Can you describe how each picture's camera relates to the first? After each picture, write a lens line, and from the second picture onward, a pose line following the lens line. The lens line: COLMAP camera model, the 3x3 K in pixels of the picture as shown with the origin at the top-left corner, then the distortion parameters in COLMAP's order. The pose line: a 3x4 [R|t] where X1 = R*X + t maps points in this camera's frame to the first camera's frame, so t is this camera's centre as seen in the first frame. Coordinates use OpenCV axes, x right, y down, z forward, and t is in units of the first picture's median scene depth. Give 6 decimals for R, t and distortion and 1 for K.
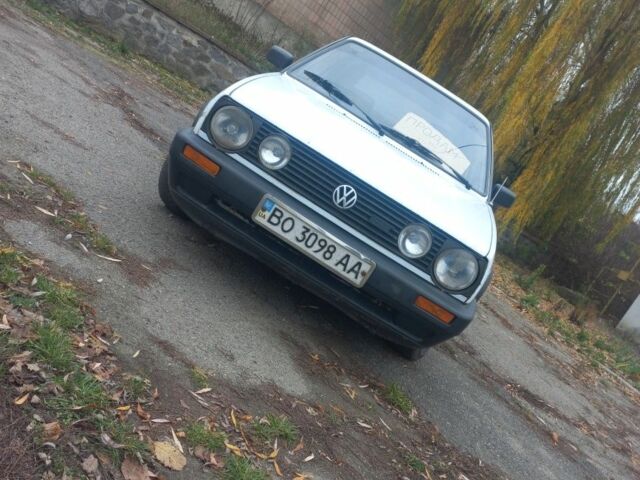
lens RADIAL K [[602.6, 0, 318.9], [0, 602.6, 226.6], [0, 0, 1]] dist [0.144003, -0.251123]
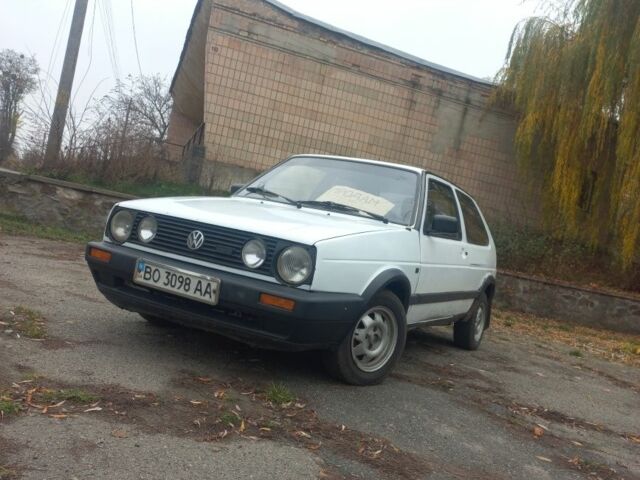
lens RADIAL K [[602.6, 0, 318.9], [0, 602.6, 226.6], [0, 0, 1]] dist [0.144003, -0.251123]
pose [[0.884792, -0.364089, -0.290830, 0.635487], [0.242282, 0.892563, -0.380303, 0.457488], [0.398048, 0.266026, 0.877945, 0.008536]]
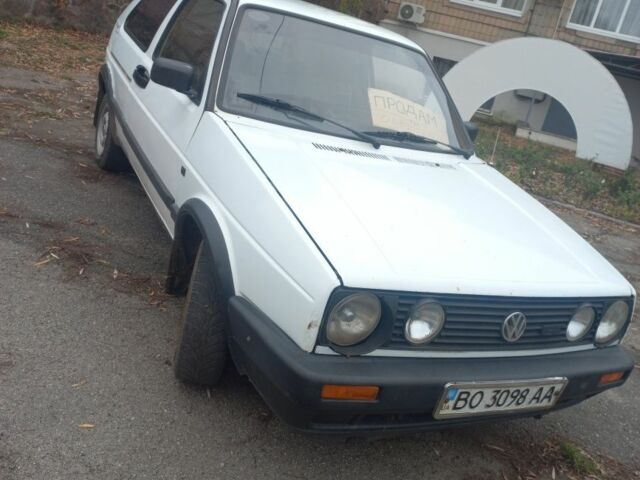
lens RADIAL K [[602.6, 0, 318.9], [0, 602.6, 226.6], [0, 0, 1]] dist [0.144003, -0.251123]
pose [[0.822518, -0.459703, 0.334870, -0.368447], [0.312092, 0.857046, 0.409964, -0.561540], [-0.475461, -0.232692, 0.848405, 0.482432]]
